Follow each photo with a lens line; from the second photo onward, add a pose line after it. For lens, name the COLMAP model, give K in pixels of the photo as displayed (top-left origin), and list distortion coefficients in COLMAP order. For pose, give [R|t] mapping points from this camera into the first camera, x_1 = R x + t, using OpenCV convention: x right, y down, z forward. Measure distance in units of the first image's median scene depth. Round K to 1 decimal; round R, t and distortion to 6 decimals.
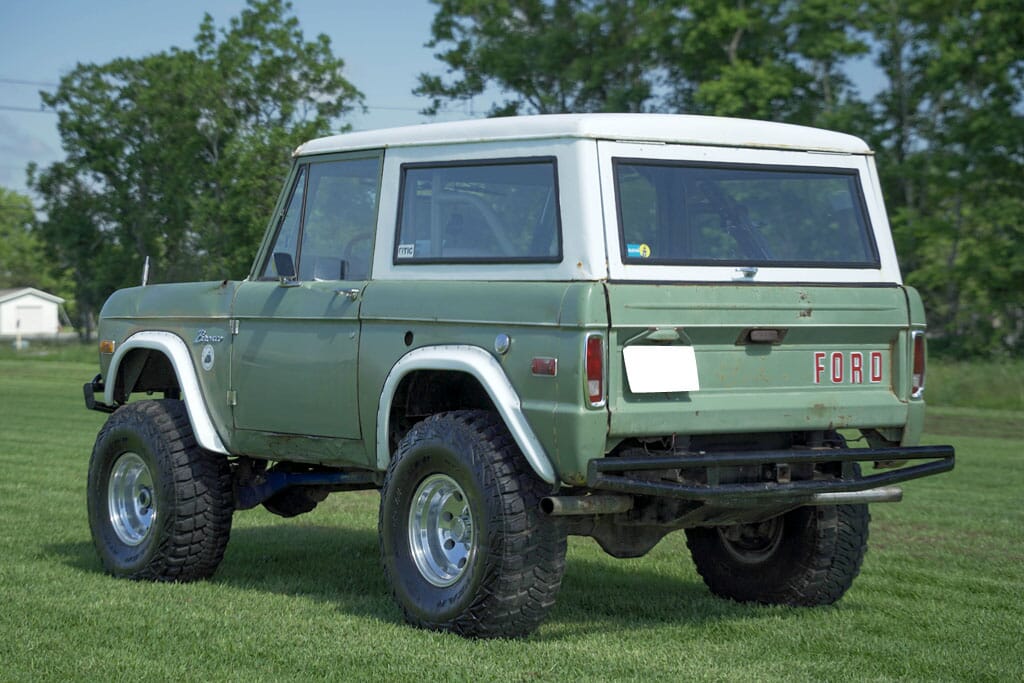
lens RADIAL K [[2291.1, 0, 510.7], [0, 2291.1, 288.5], [0, 0, 1]] dist [0.374017, -0.104857]
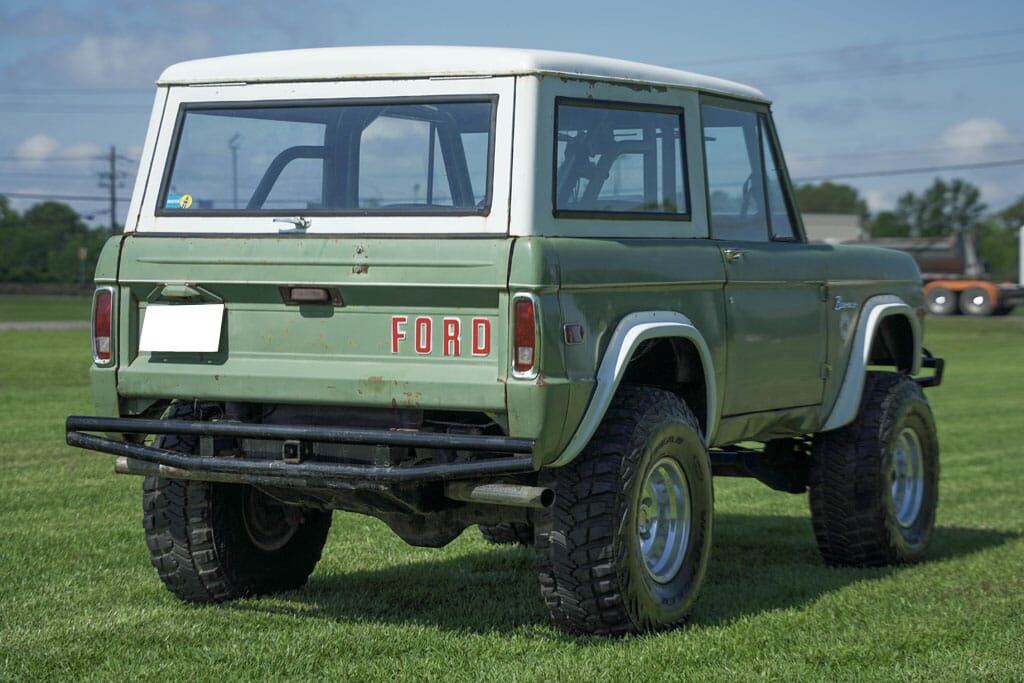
lens RADIAL K [[2291.1, 0, 510.7], [0, 2291.1, 288.5], [0, 0, 1]] dist [0.374017, -0.104857]
pose [[0.421458, 0.005809, -0.906829, 0.938232], [-0.003657, 0.999982, 0.004706, 0.013693], [0.906841, 0.001333, 0.421472, 0.701954]]
